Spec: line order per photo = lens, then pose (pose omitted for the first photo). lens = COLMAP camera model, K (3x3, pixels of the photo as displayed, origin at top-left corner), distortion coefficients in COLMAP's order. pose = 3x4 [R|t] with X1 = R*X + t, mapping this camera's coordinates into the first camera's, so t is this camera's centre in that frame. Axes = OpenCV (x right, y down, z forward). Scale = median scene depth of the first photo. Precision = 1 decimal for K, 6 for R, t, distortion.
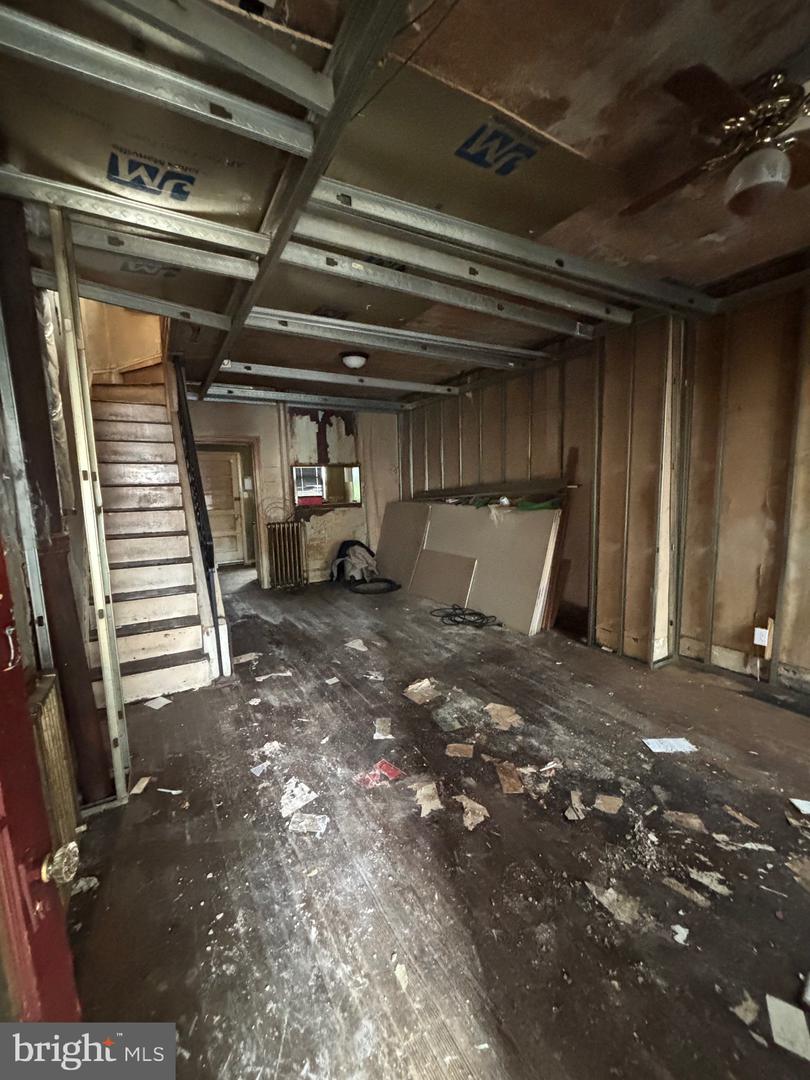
lens RADIAL K [[436.9, 0, 404.4], [0, 436.9, 540.3], [0, 0, 1]] dist [-0.000005, -0.000001]
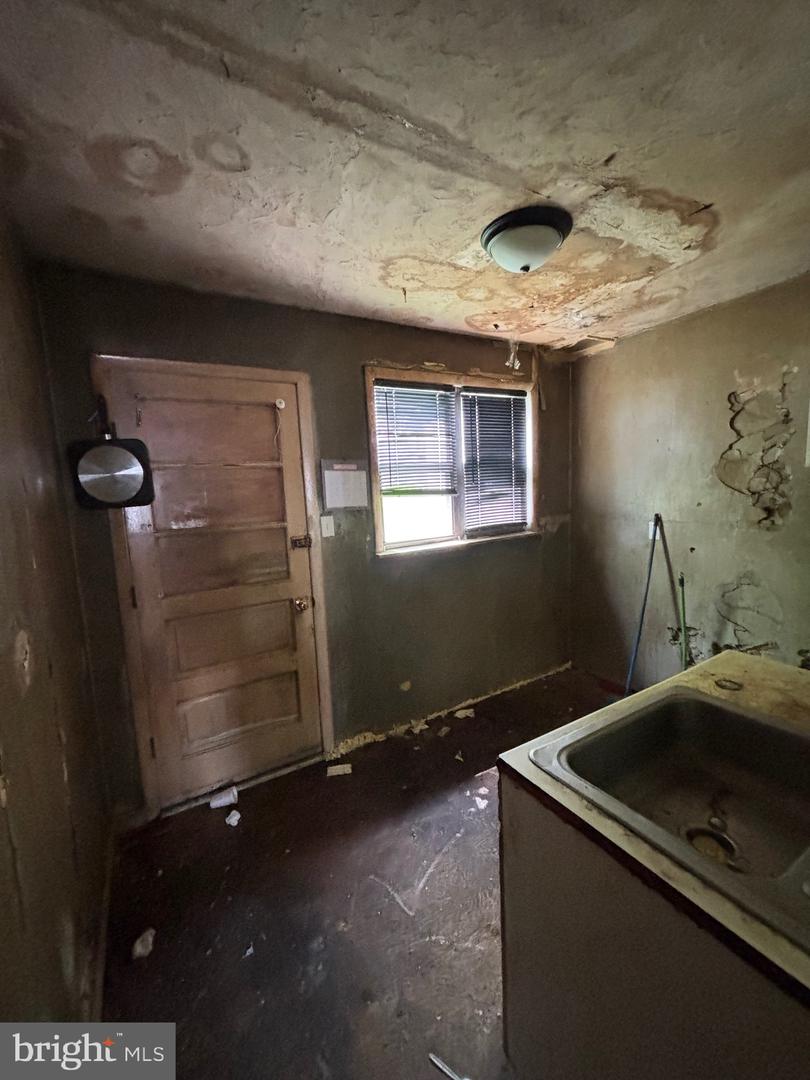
lens RADIAL K [[436.9, 0, 405.7], [0, 436.9, 541.2], [0, 0, 1]] dist [-0.000005, -0.000001]
pose [[0.999771, -0.020263, 0.006935, -0.316508], [0.020239, 0.999789, 0.003530, -0.094855], [-0.007005, -0.003389, 0.999970, 0.718214]]
